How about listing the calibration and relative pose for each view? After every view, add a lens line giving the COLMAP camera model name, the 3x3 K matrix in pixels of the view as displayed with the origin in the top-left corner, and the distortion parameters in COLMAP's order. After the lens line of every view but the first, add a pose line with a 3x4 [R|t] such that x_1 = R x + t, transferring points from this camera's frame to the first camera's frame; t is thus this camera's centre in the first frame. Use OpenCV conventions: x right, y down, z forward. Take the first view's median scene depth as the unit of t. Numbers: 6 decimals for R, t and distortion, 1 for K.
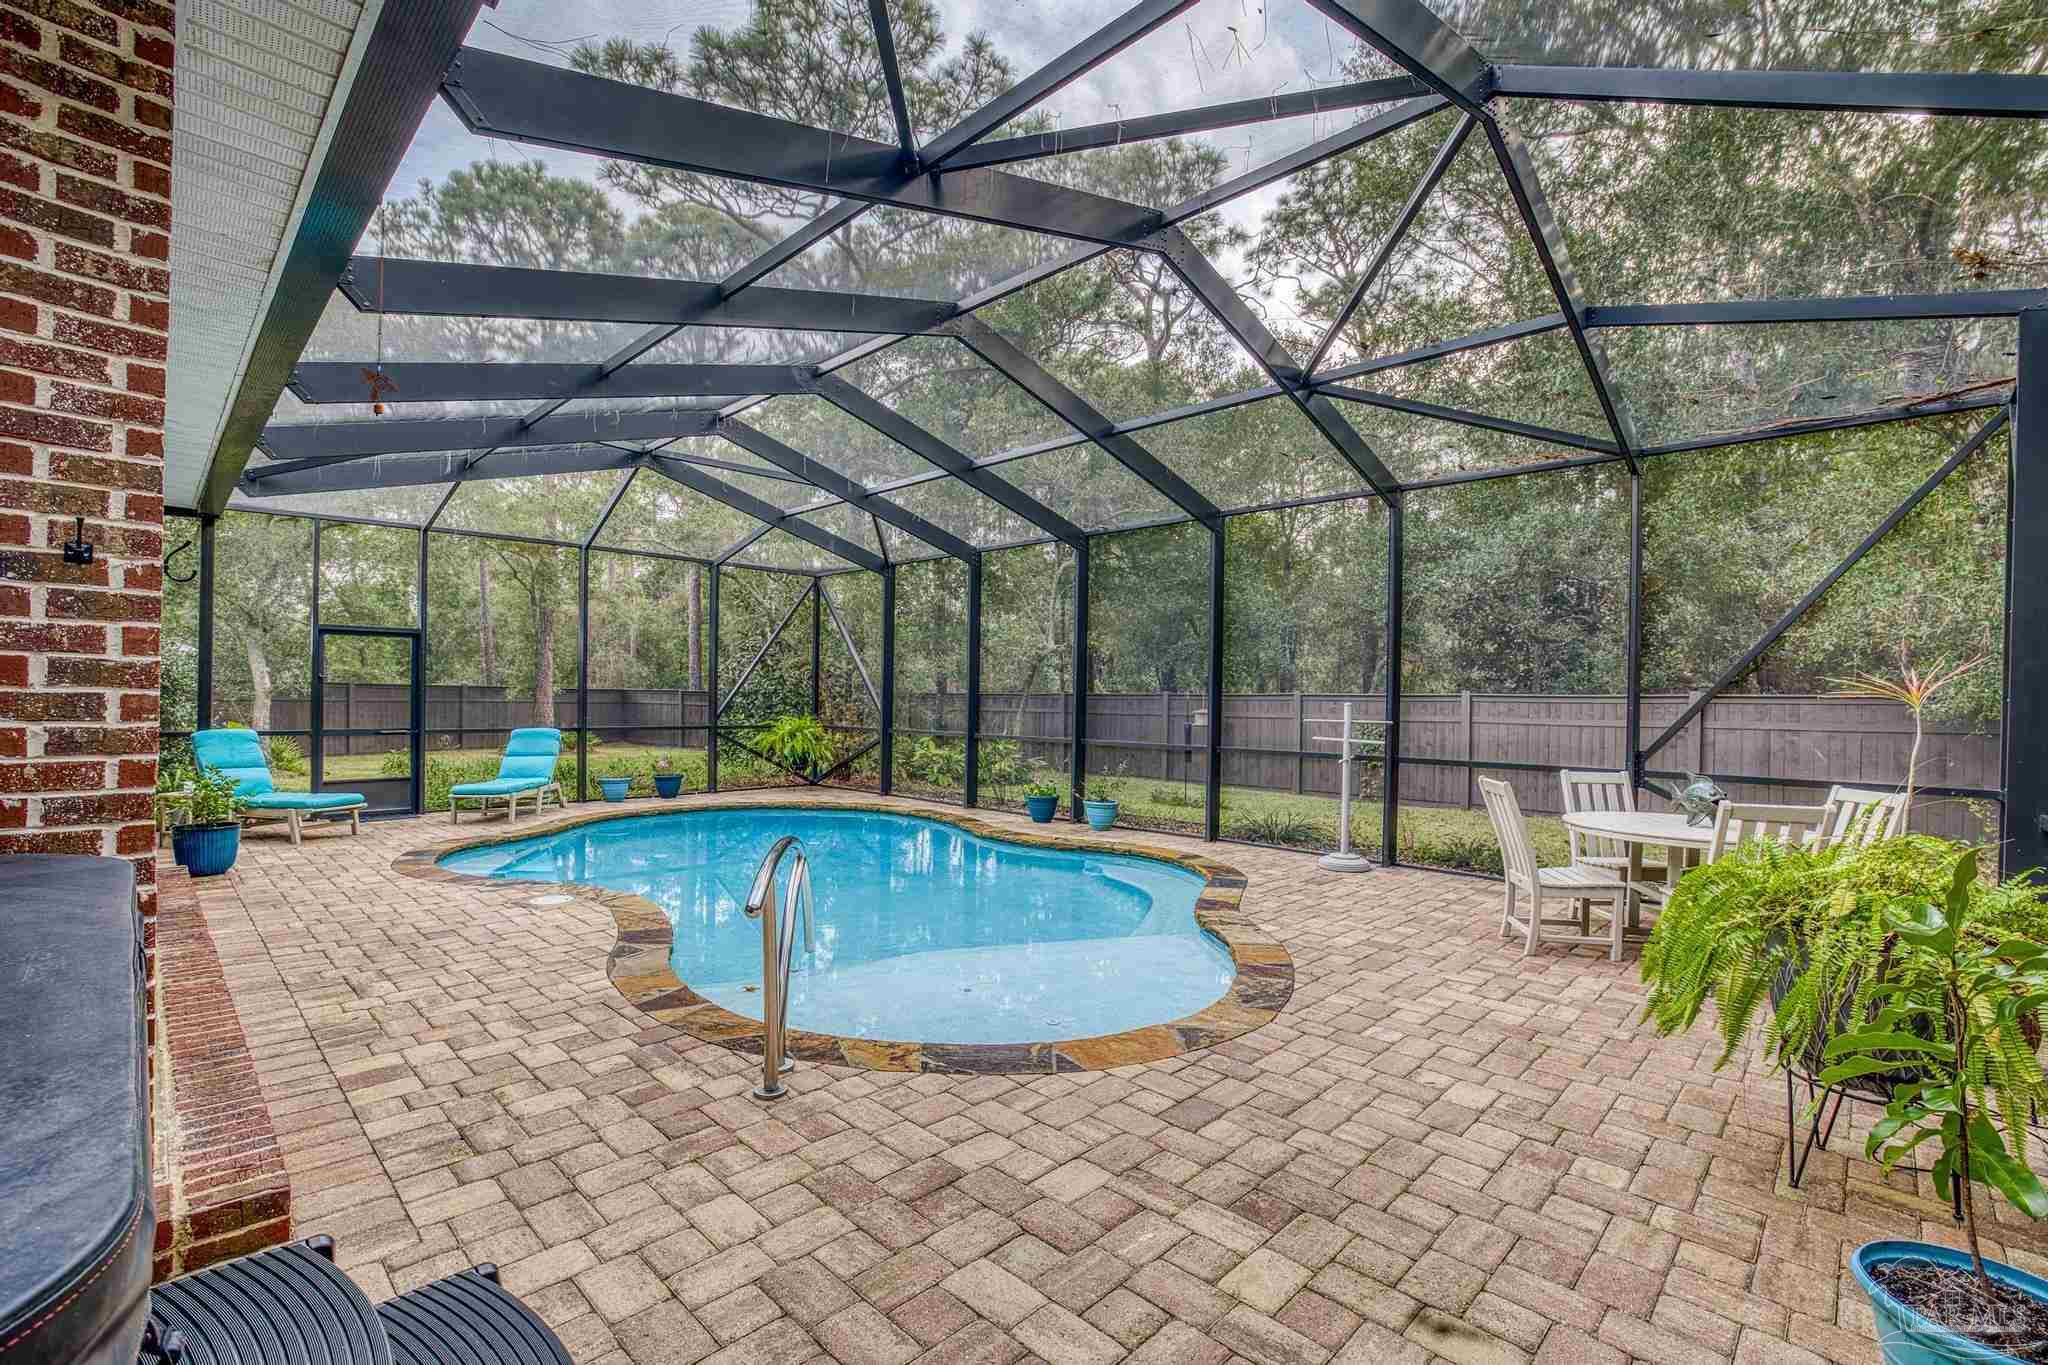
lens RADIAL K [[899.2, 0, 1019.7], [0, 899.2, 702.2], [0, 0, 1]] dist [-0.049192, 0.018374]
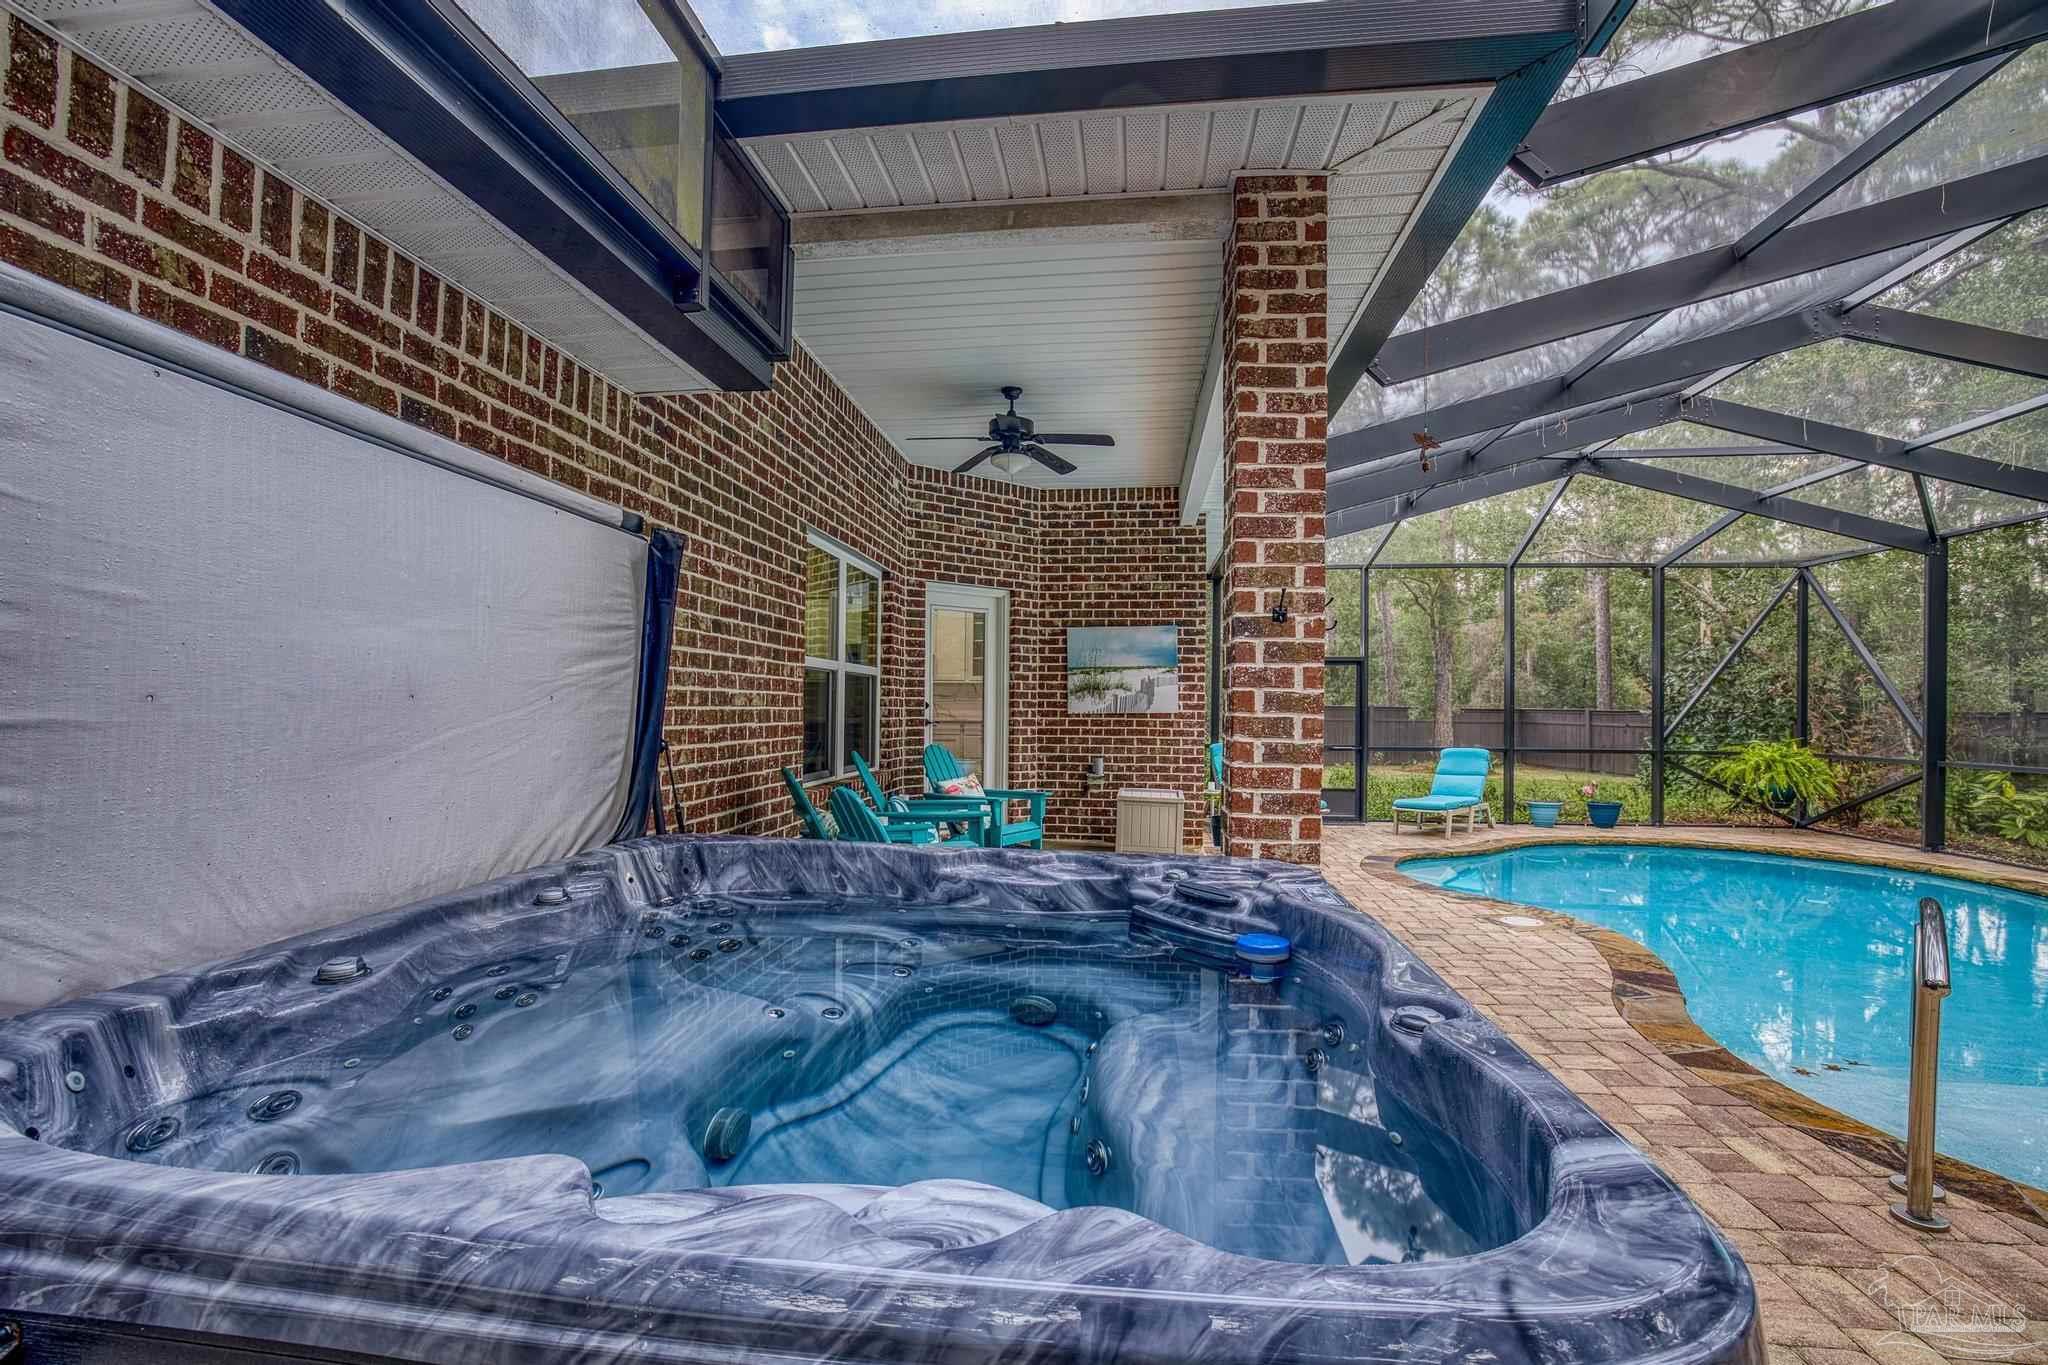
lens RADIAL K [[899.2, 0, 1018.3], [0, 899.2, 703.6], [0, 0, 1]] dist [-0.049192, 0.018374]
pose [[0.606918, -0.010458, -0.794696, -0.084795], [-0.005803, 0.999828, -0.017589, -0.001957], [0.794744, 0.015287, 0.606753, -0.067225]]
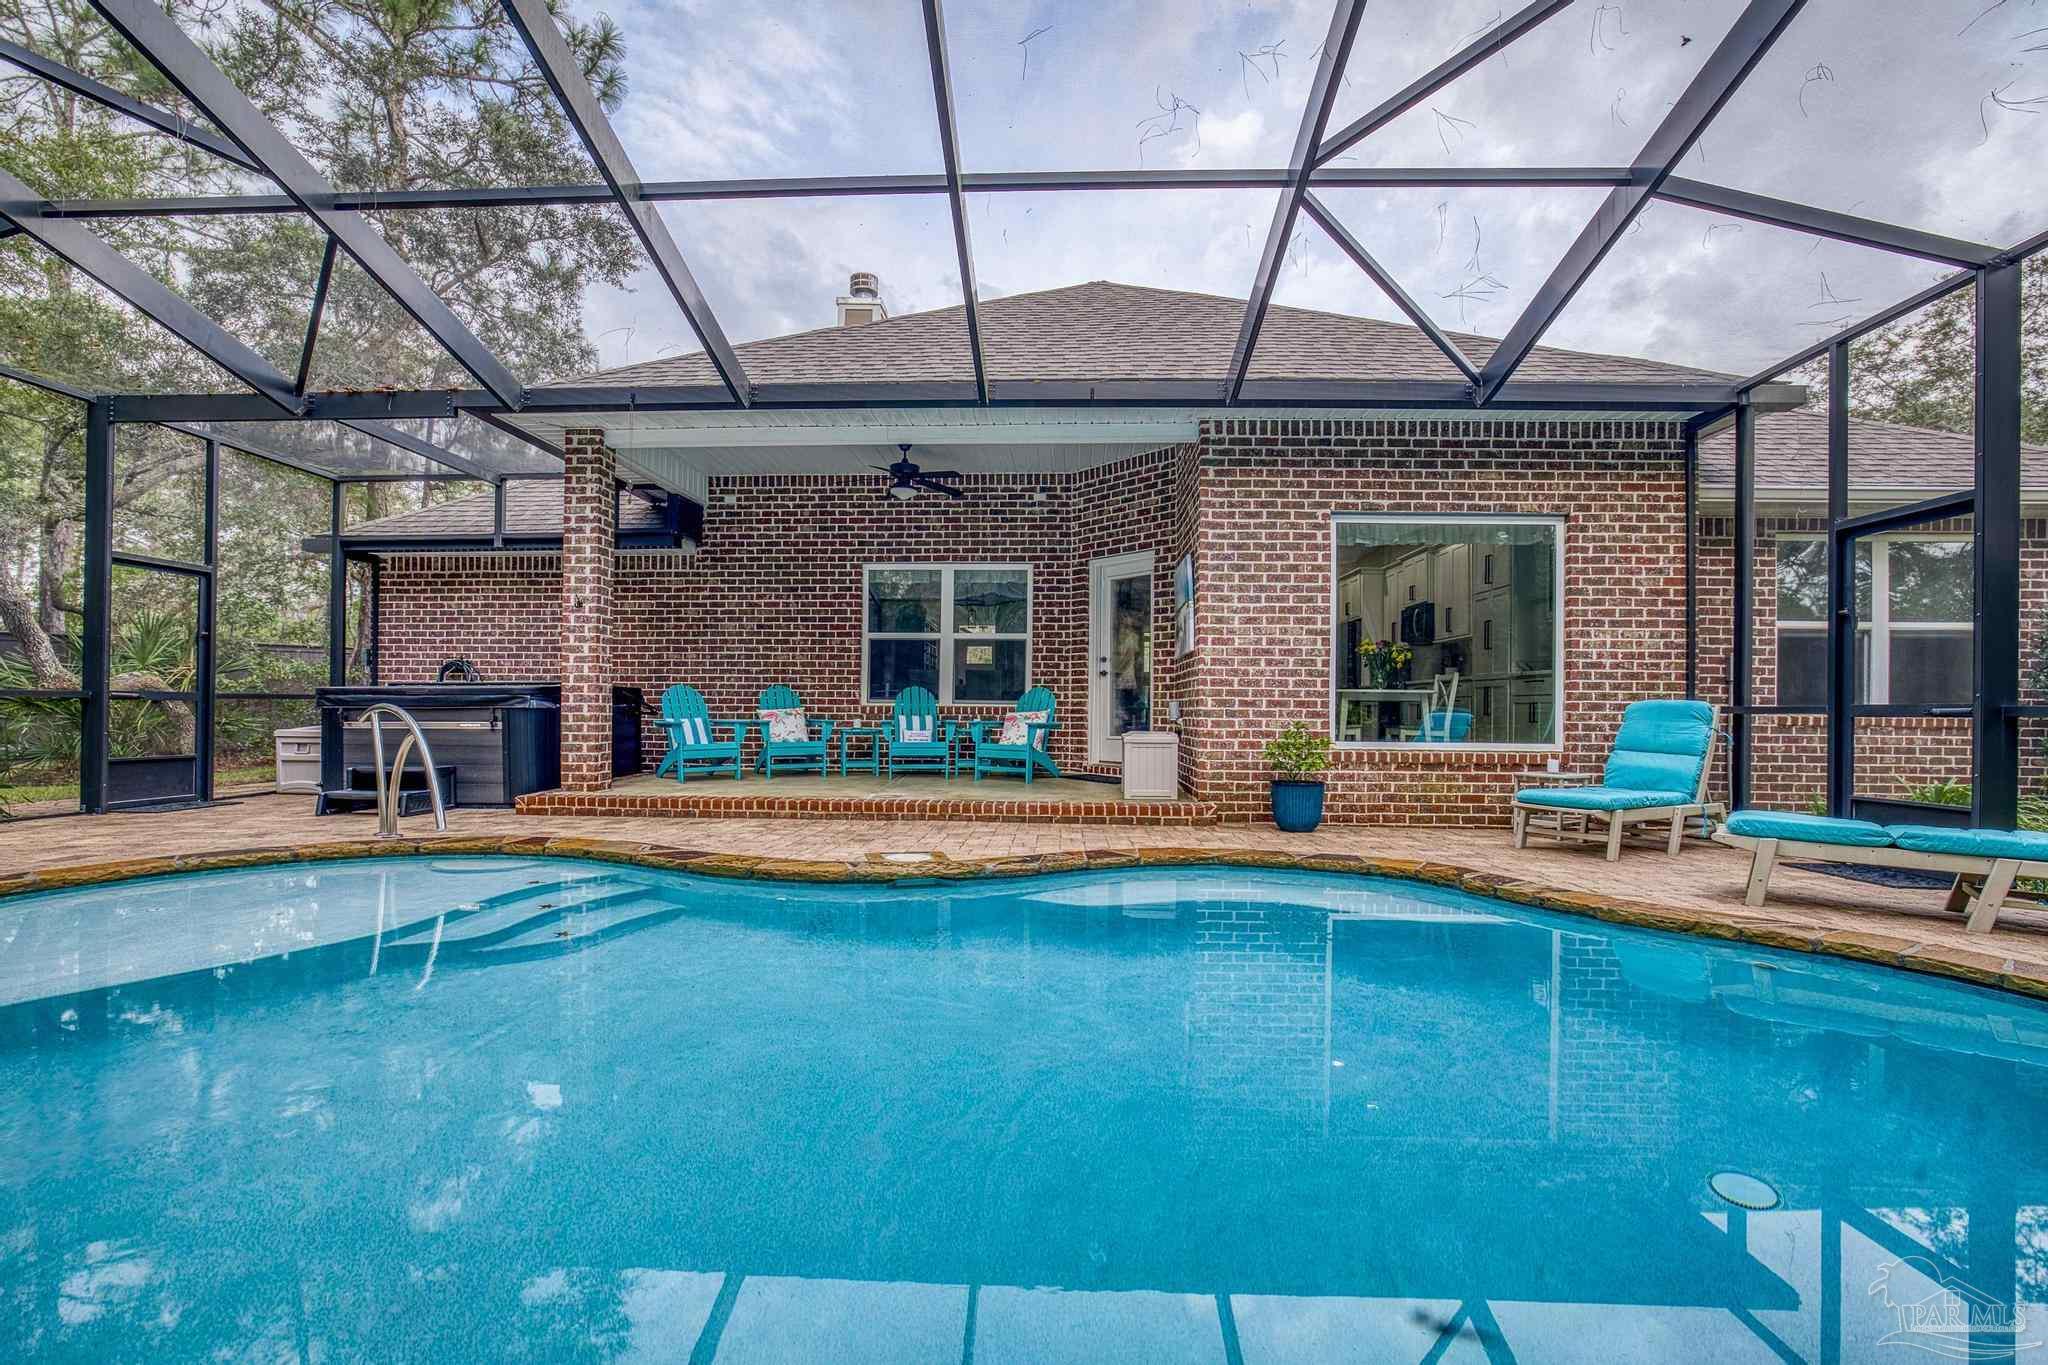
lens RADIAL K [[899.2, 0, 1020.9], [0, 899.2, 704.6], [0, 0, 1]] dist [-0.049192, 0.018374]
pose [[-0.744682, -0.023011, -0.667023, -0.019298], [-0.021637, 0.999713, -0.010331, 0.086782], [0.667069, 0.006739, -0.744966, 1.893139]]
